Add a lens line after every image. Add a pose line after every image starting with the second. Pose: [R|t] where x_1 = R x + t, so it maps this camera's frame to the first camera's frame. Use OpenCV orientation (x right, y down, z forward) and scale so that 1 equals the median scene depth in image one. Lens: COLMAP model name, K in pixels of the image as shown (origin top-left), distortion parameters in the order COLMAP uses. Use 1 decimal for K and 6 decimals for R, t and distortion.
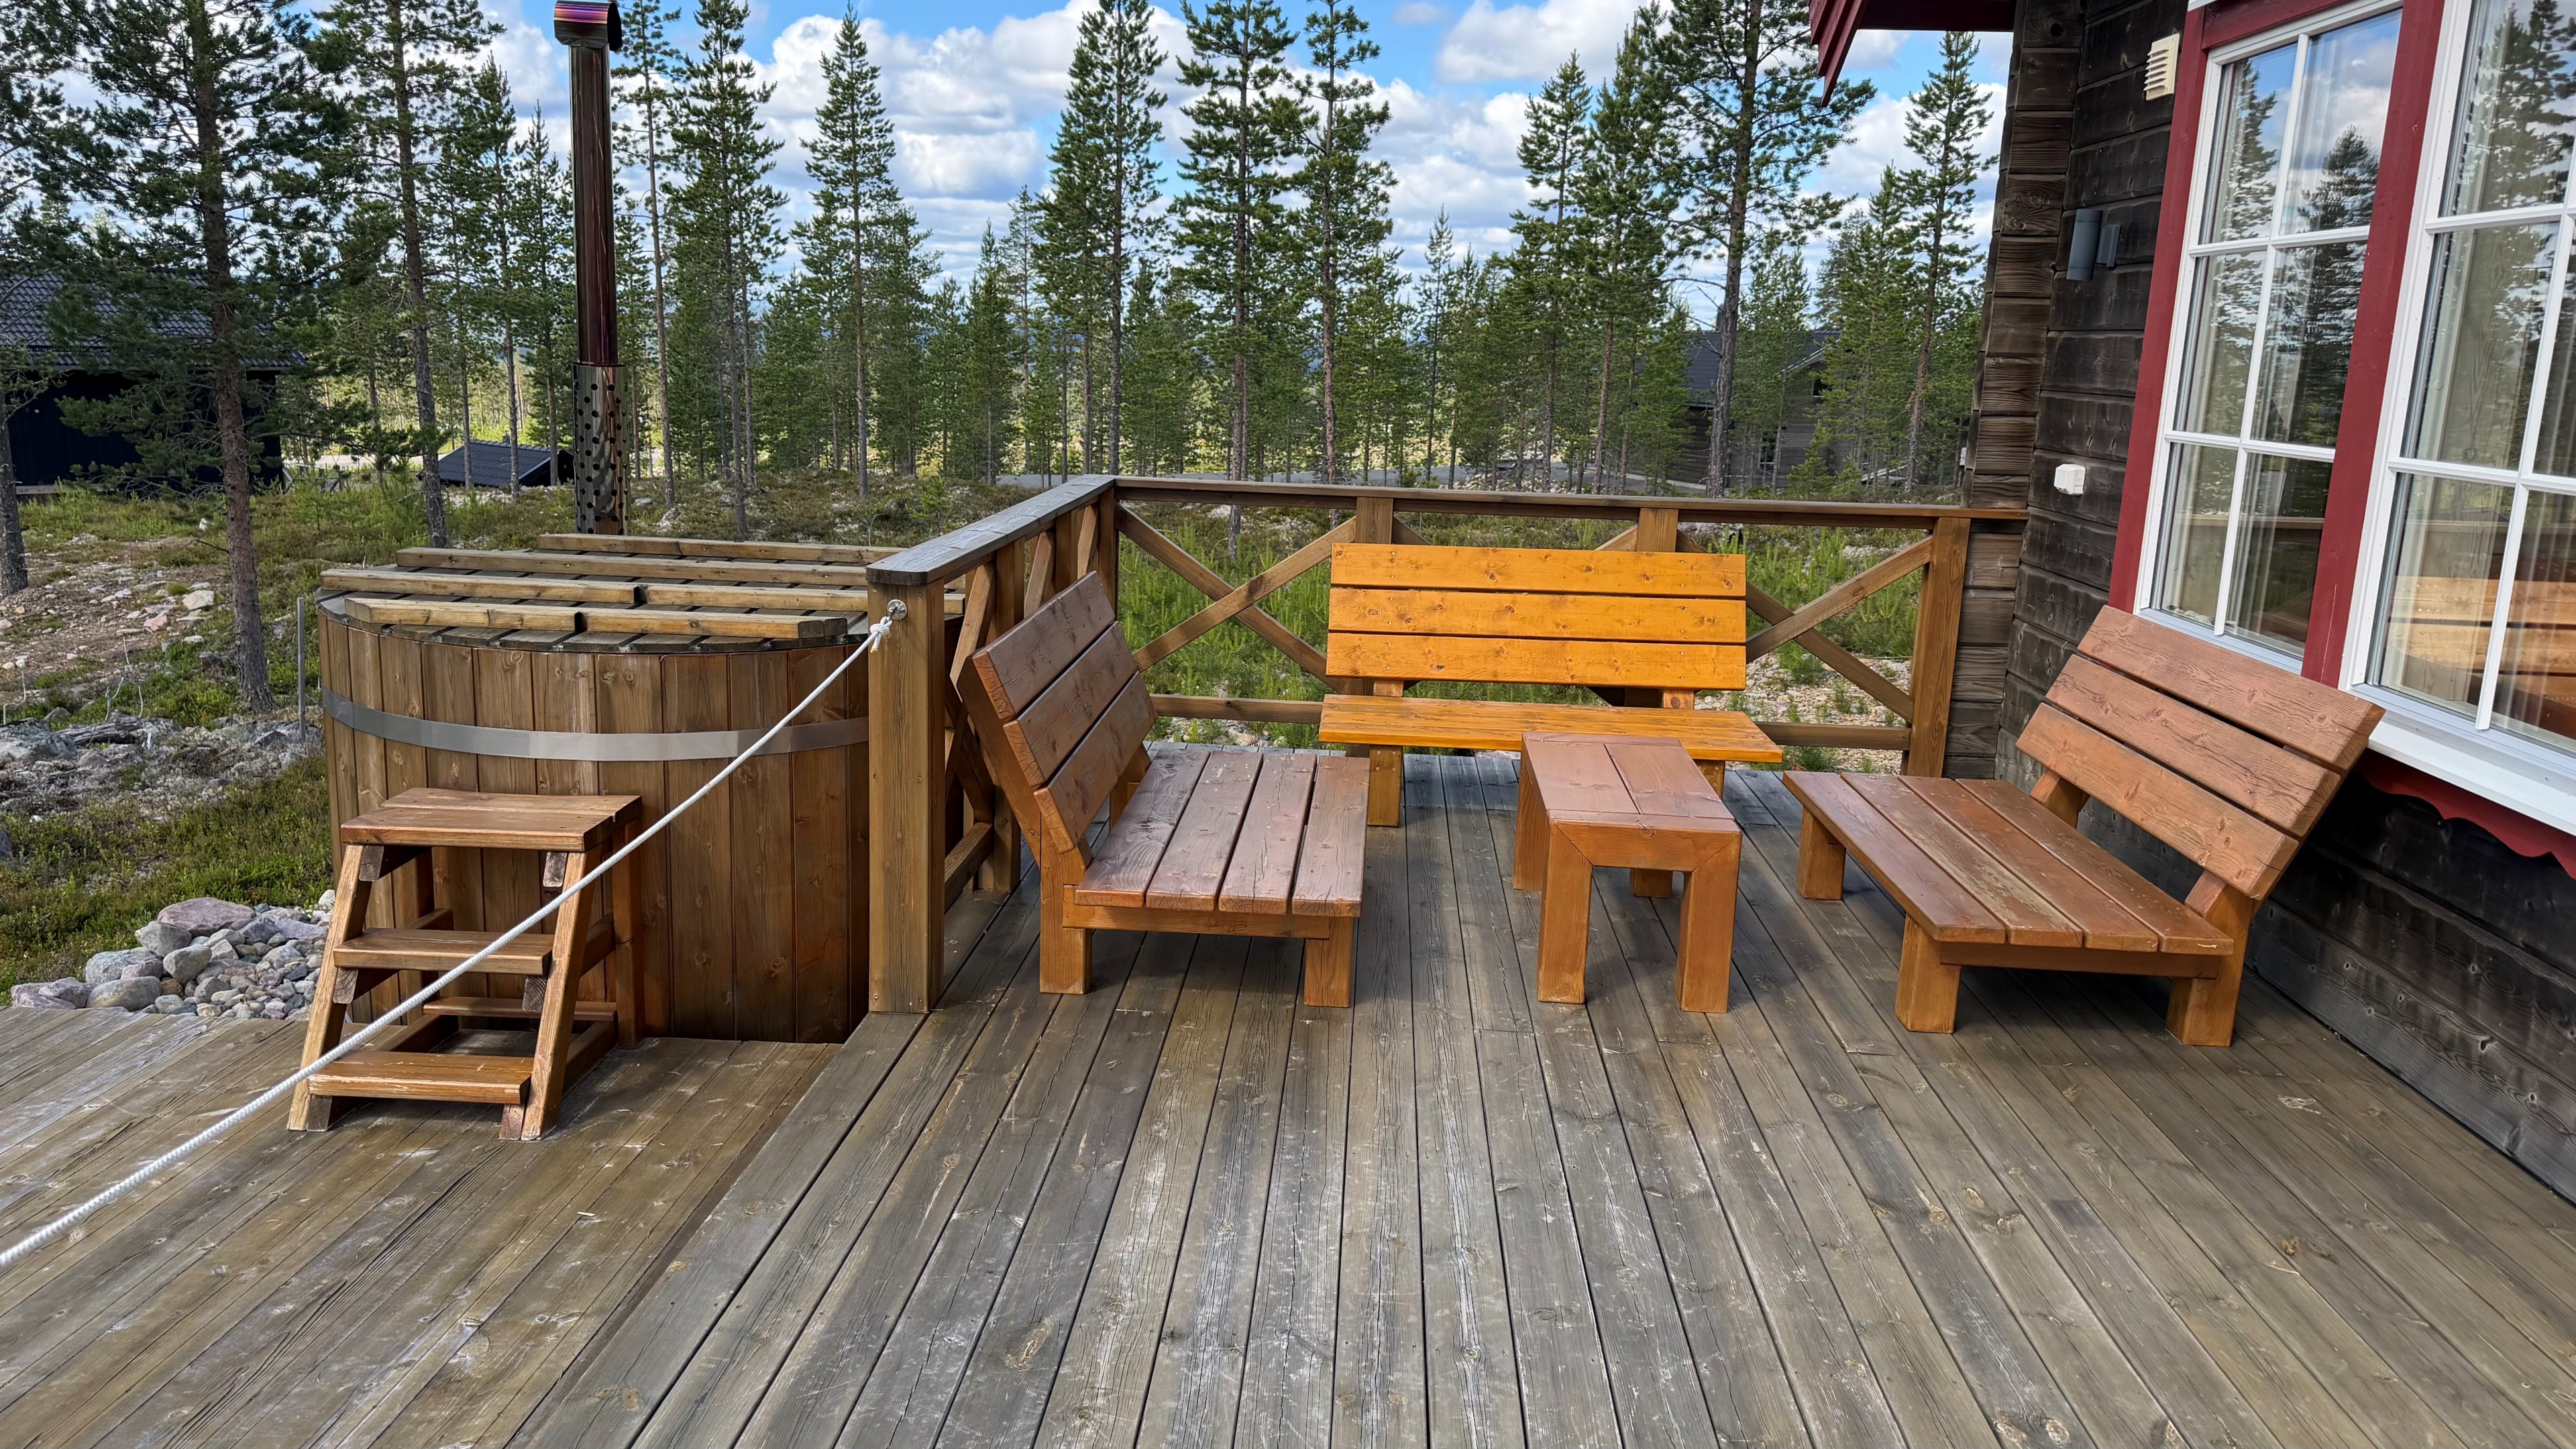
lens RADIAL K [[1837.3, 0, 1288.0], [0, 1837.3, 724.5], [0, 0, 1]] dist [0.007458, 0.000284]
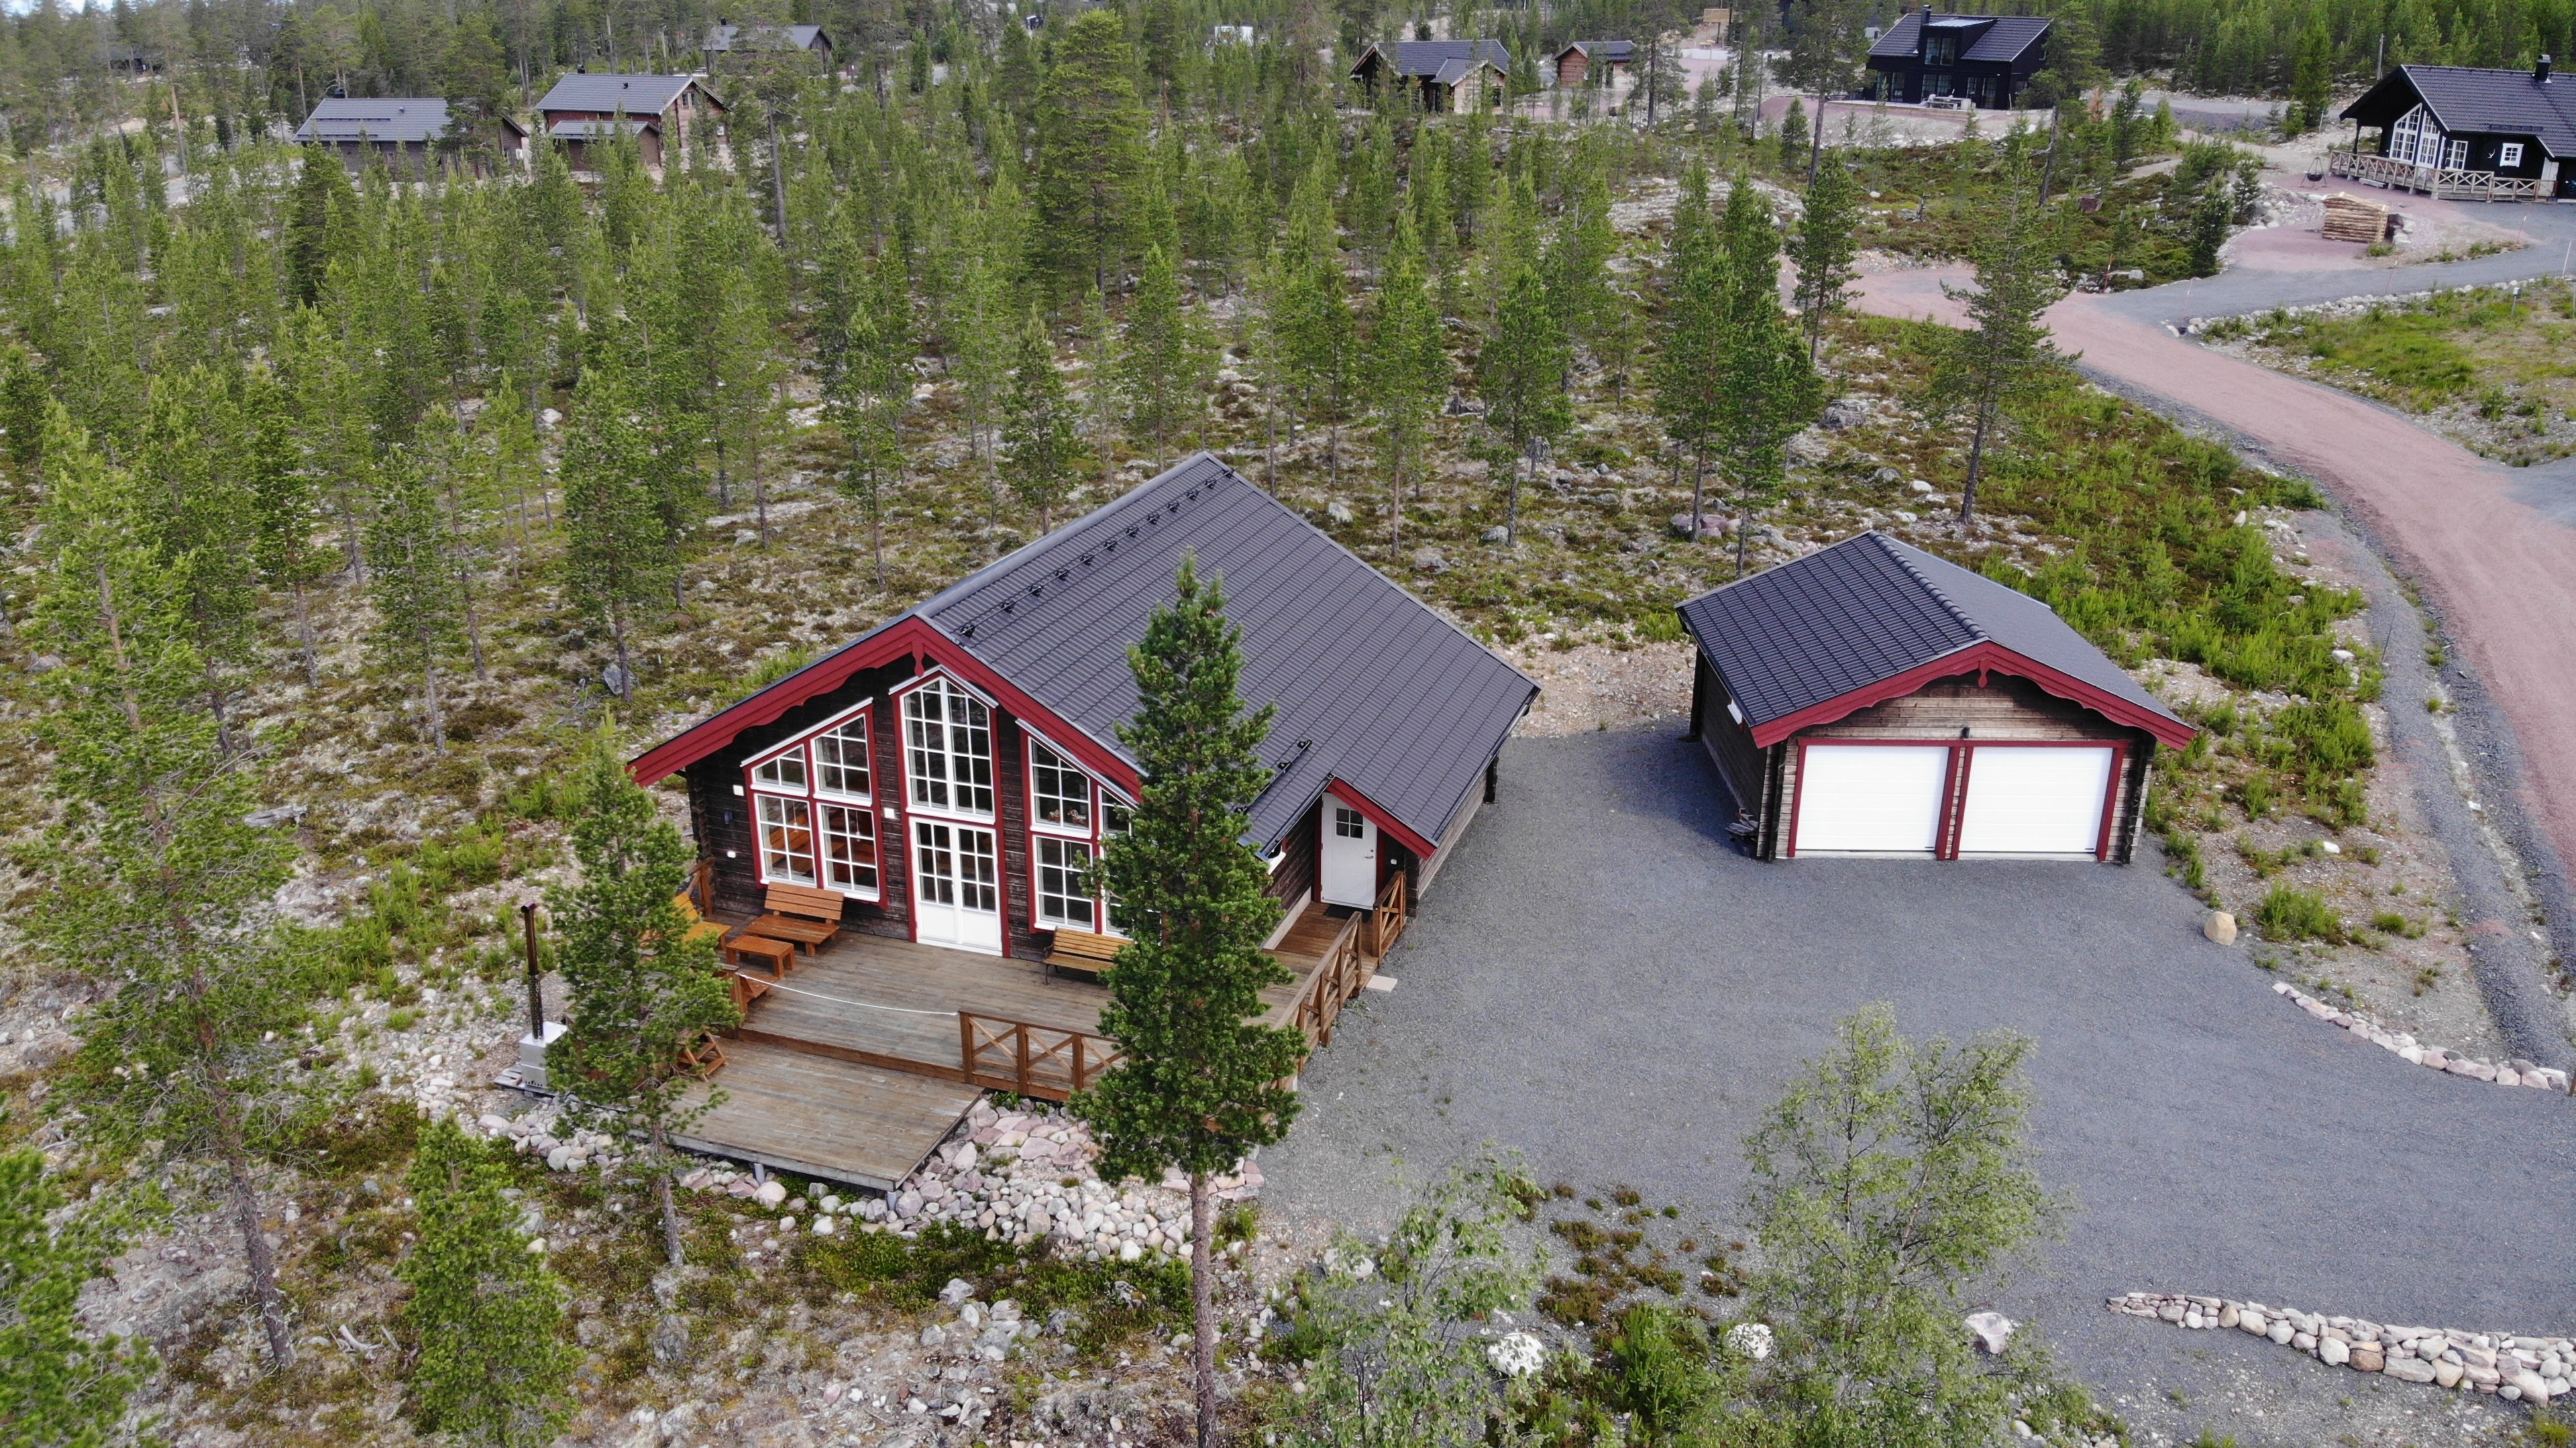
lens RADIAL K [[1886.9, 0, 1288.0], [0, 1886.9, 724.0], [0, 0, 1]] dist [0.172556, -0.276232]
pose [[0.280139, -0.378452, 0.882211, -4.416447], [0.202420, 0.921633, 0.331087, -2.269959], [-0.938375, 0.085827, 0.334791, -2.738784]]
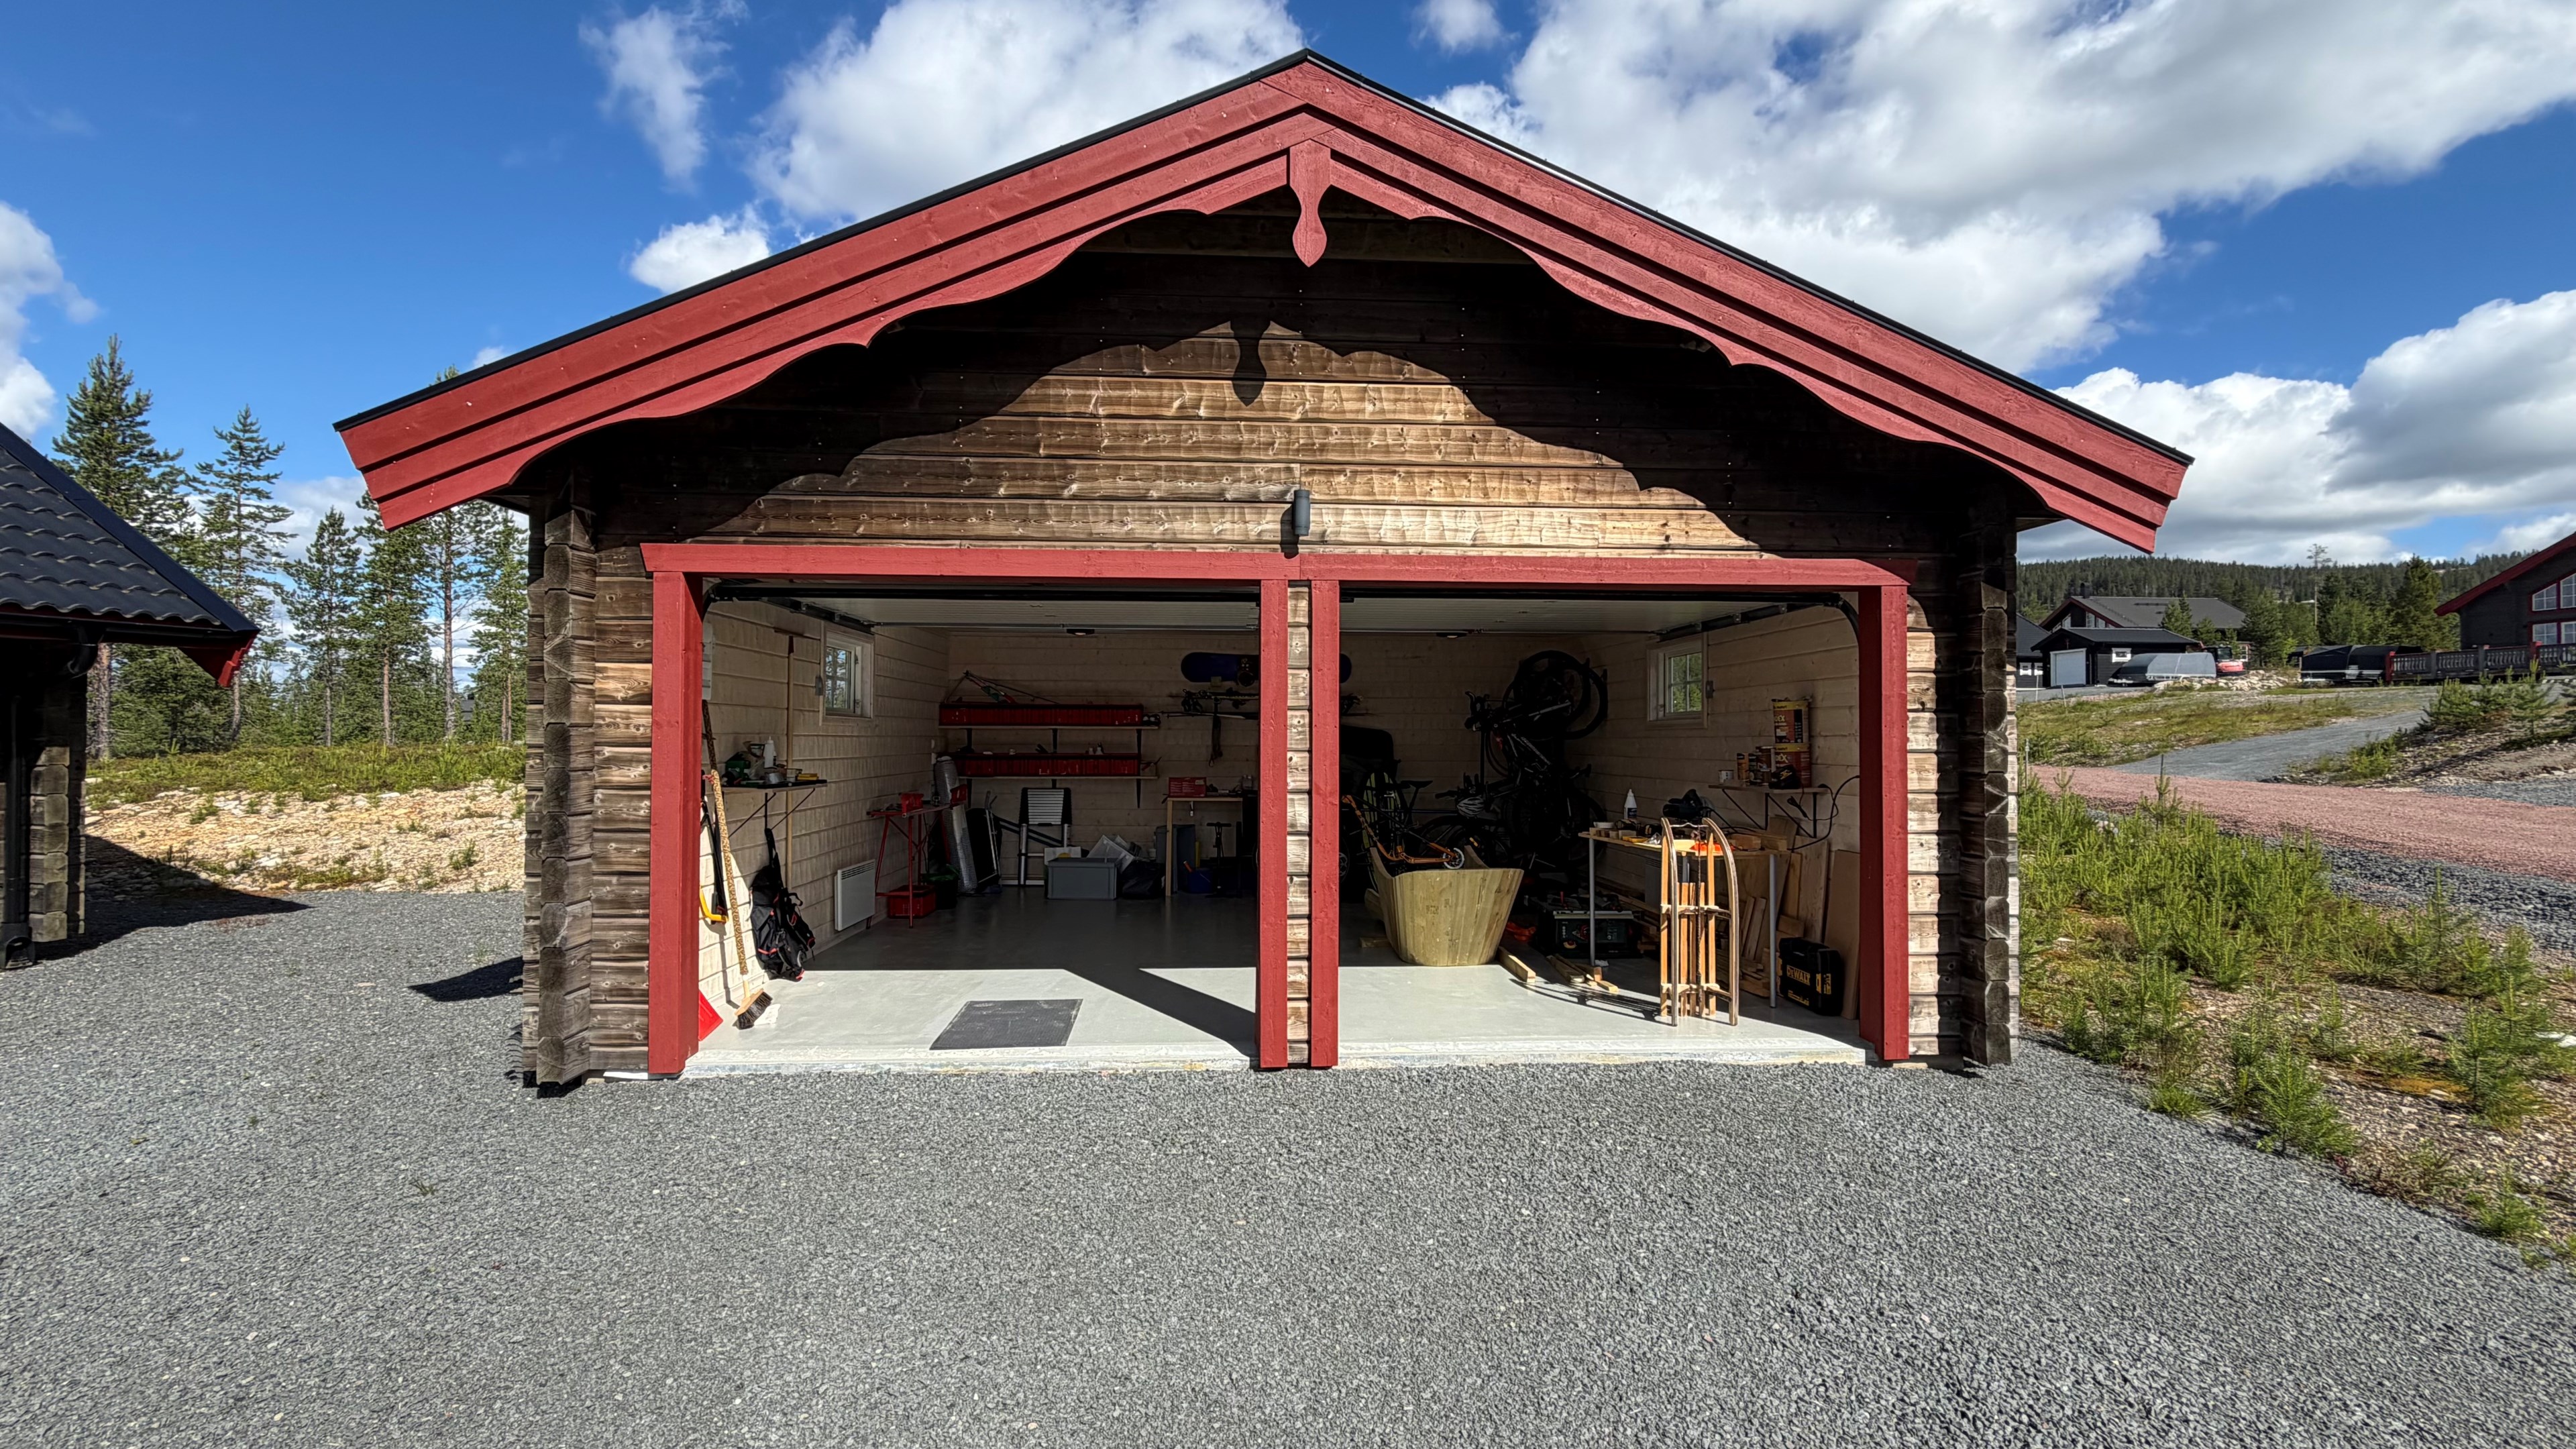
lens RADIAL K [[1104.6, 0, 1288.0], [0, 1104.6, 724.5], [0, 0, 1]] dist [-0.011146, -0.000123]
pose [[0.227090, -0.016225, 0.973739, 1.355221], [0.203923, 0.978488, -0.031254, 0.759676], [-0.952284, 0.205666, 0.225514, -2.891281]]
